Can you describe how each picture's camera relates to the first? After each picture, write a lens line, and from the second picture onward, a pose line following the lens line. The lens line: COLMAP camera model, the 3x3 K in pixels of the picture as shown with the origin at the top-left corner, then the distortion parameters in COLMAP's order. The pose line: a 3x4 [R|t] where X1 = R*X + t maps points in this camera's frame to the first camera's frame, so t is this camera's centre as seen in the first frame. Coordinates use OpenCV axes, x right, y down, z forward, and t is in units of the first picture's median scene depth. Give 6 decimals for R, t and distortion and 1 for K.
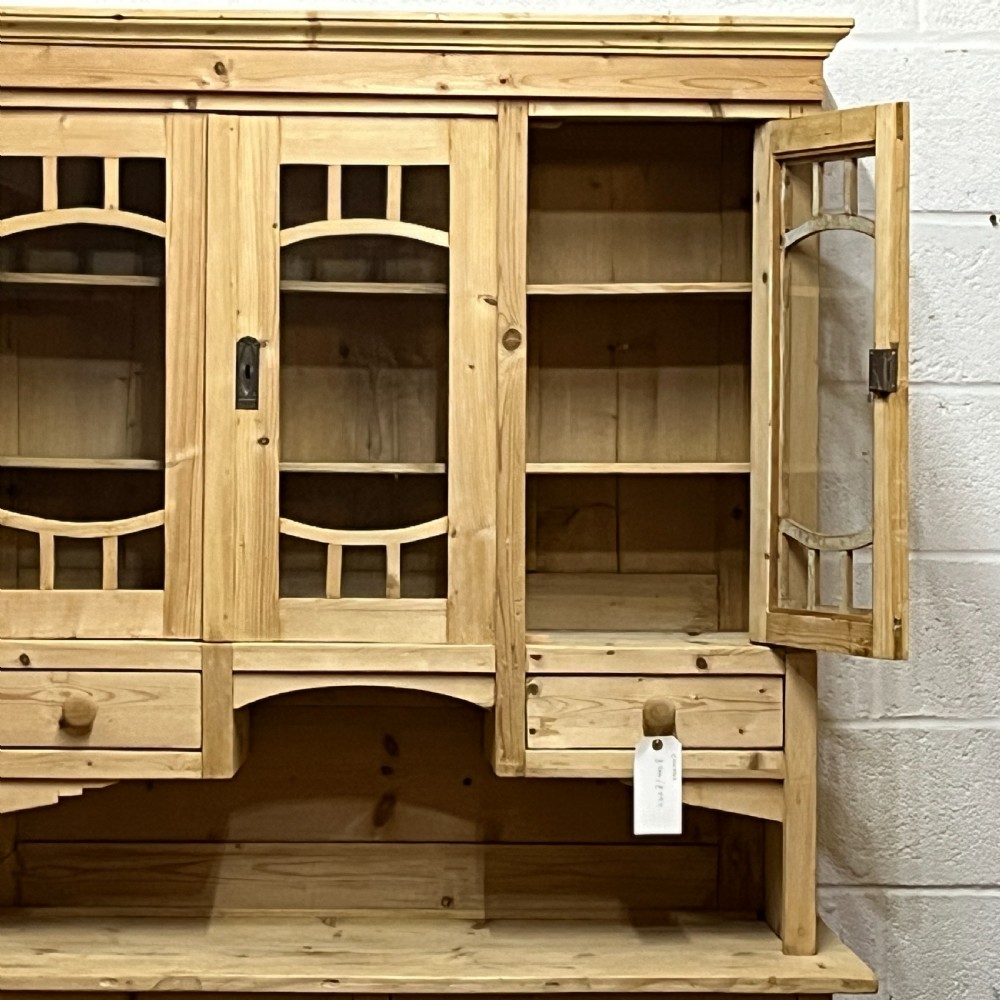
lens RADIAL K [[3407.6, 0, 500.0], [0, 3407.6, 500.0], [0, 0, 1]] dist [0.177127, -0.694916]
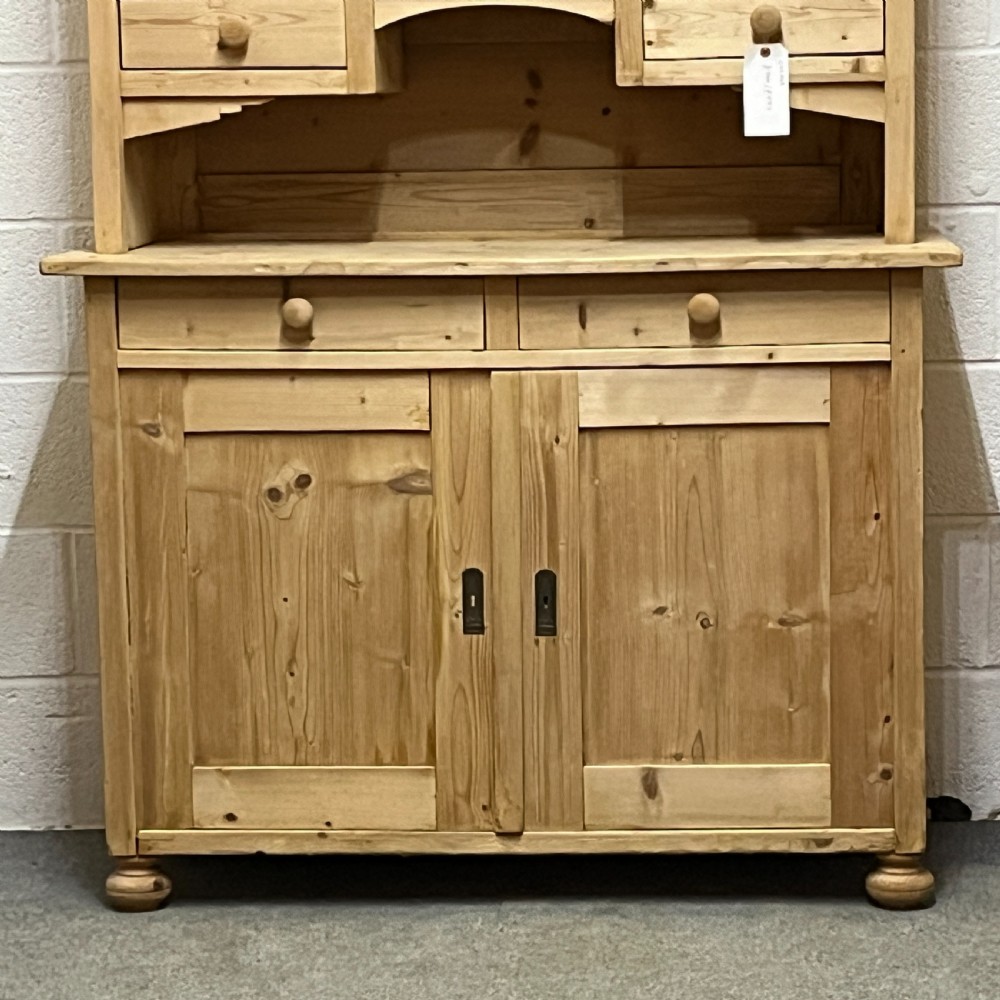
lens RADIAL K [[3407.6, 0, 500.0], [0, 3407.6, 500.0], [0, 0, 1]] dist [0.177127, -0.694916]
pose [[0.993762, -0.012994, -0.110758, 0.080651], [0.024744, 0.994123, 0.105390, 0.096425], [0.108738, -0.107473, 0.988244, -0.091636]]
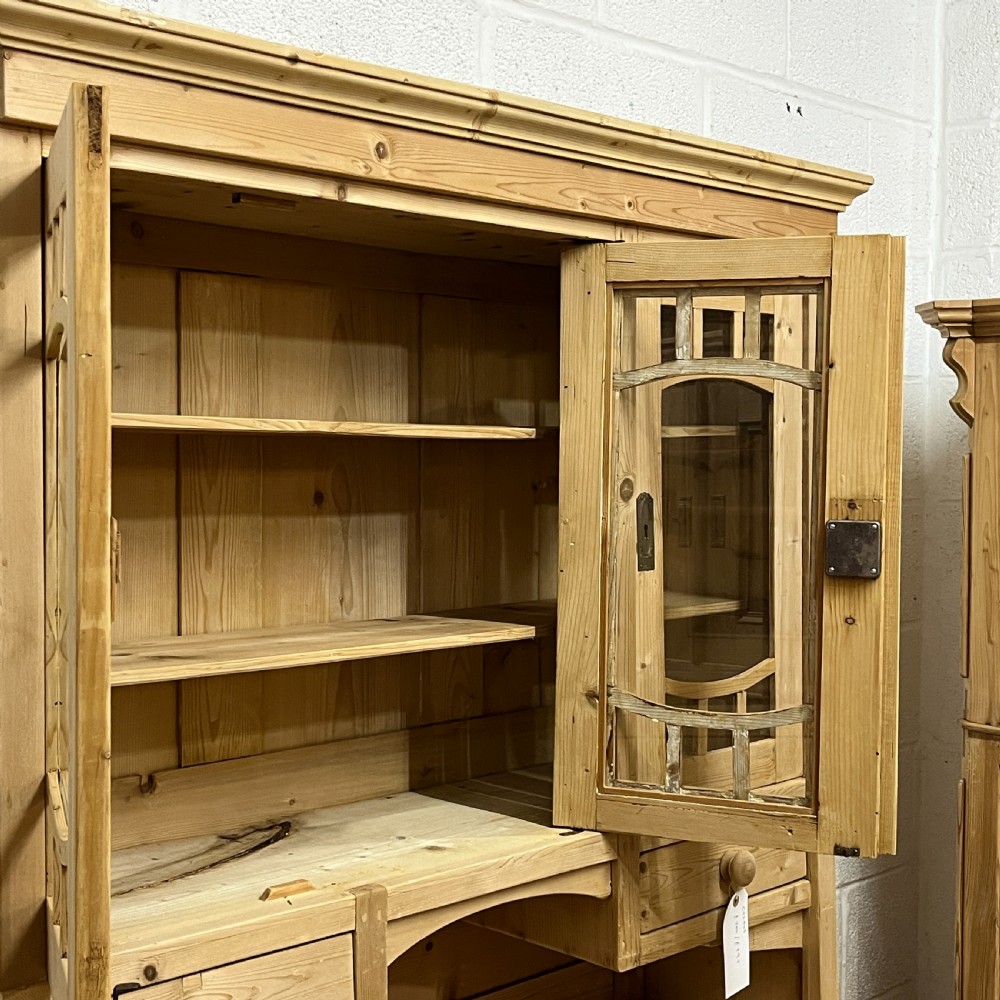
lens RADIAL K [[1449.0, 0, 494.7], [0, 1449.0, 487.0], [0, 0, 1]] dist [0.080979, -0.186003]
pose [[0.765314, -0.025606, 0.643147, -0.271594], [0.025580, 0.999629, 0.009360, -0.052171], [-0.643148, 0.009289, 0.765685, 0.723820]]
